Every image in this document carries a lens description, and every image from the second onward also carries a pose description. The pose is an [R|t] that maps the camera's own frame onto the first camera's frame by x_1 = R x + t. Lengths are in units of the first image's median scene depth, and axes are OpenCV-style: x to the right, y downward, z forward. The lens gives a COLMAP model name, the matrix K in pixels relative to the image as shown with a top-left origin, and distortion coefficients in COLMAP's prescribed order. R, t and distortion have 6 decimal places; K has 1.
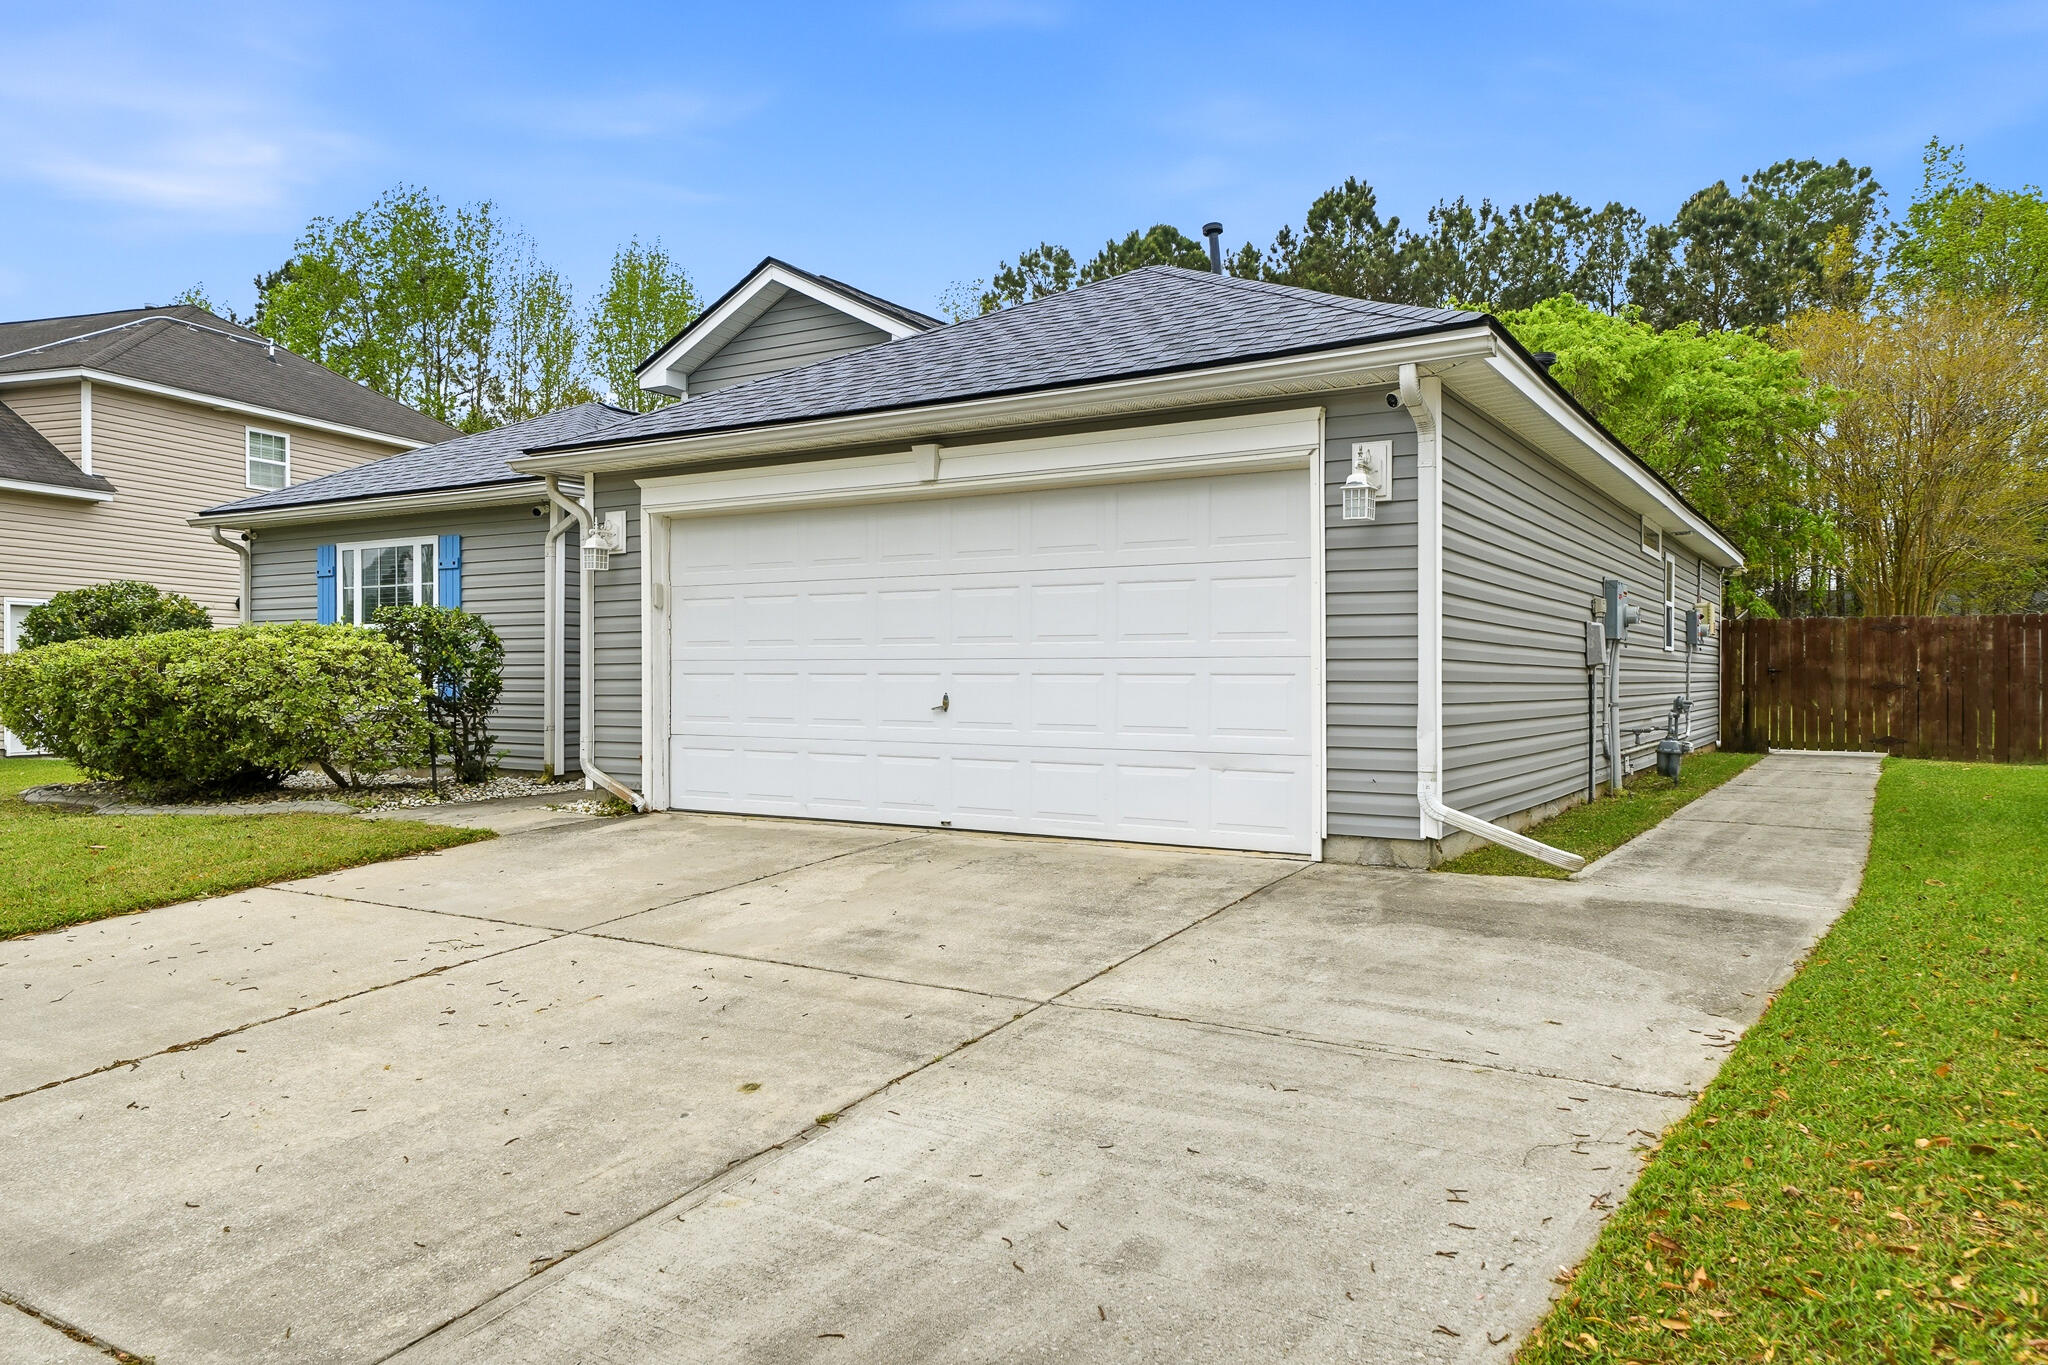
lens RADIAL K [[1376.0, 0, 1020.8], [0, 1376.0, 666.1], [0, 0, 1]] dist [0.011688, 0.000785]
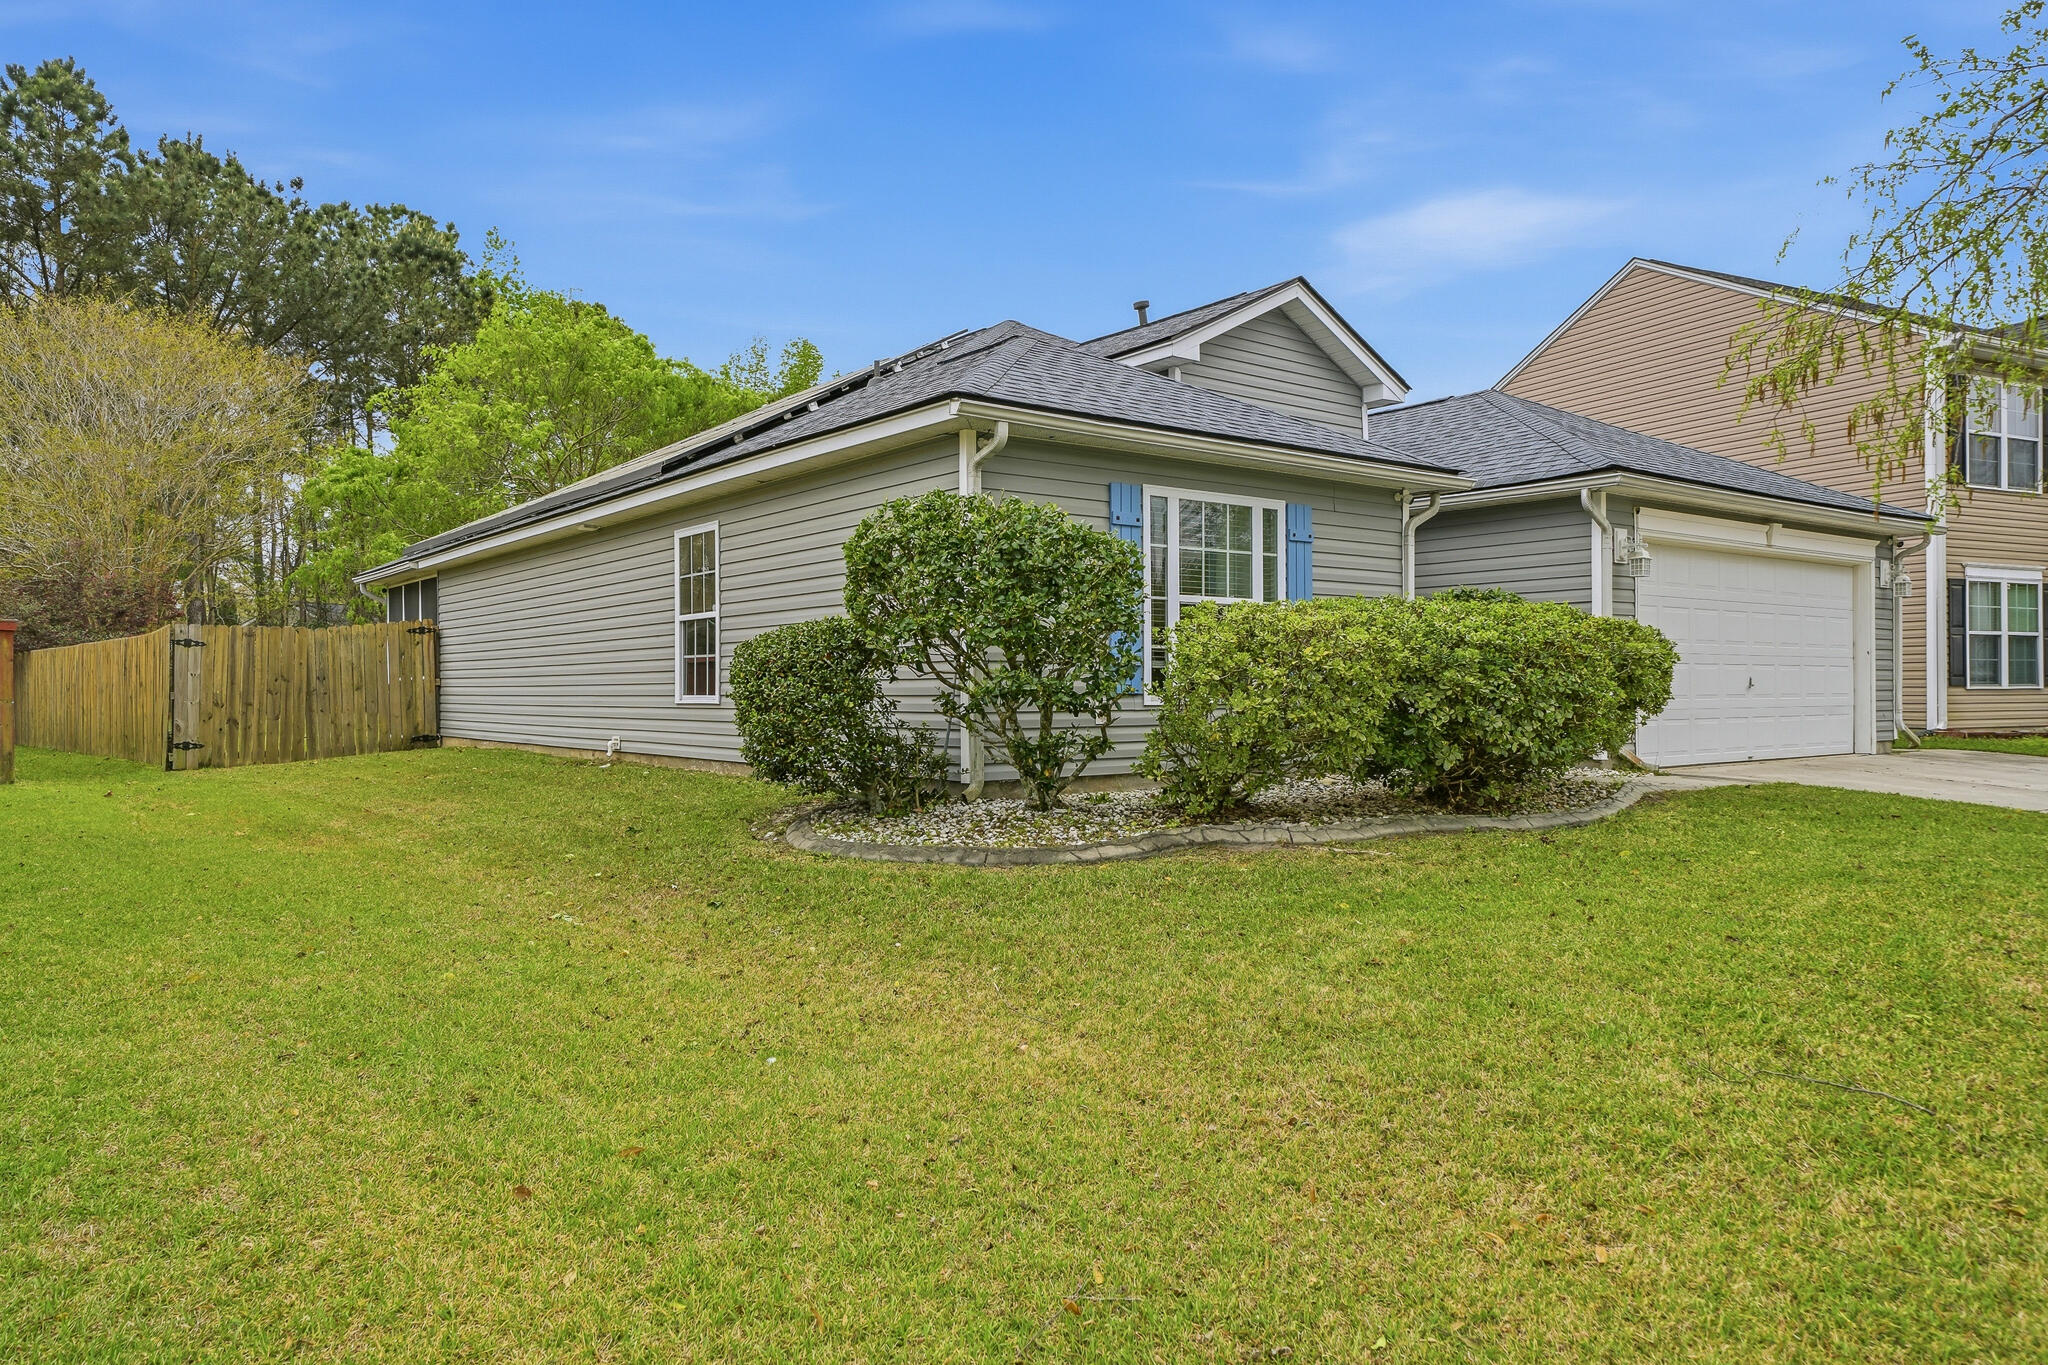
lens RADIAL K [[1376.0, 0, 1021.7], [0, 1376.0, 674.1], [0, 0, 1]] dist [0.011688, 0.000785]
pose [[0.344352, 0.006598, 0.938817, -1.624397], [0.000311, 0.999974, -0.007142, 0.025593], [-0.938841, 0.002751, 0.344341, 1.078645]]
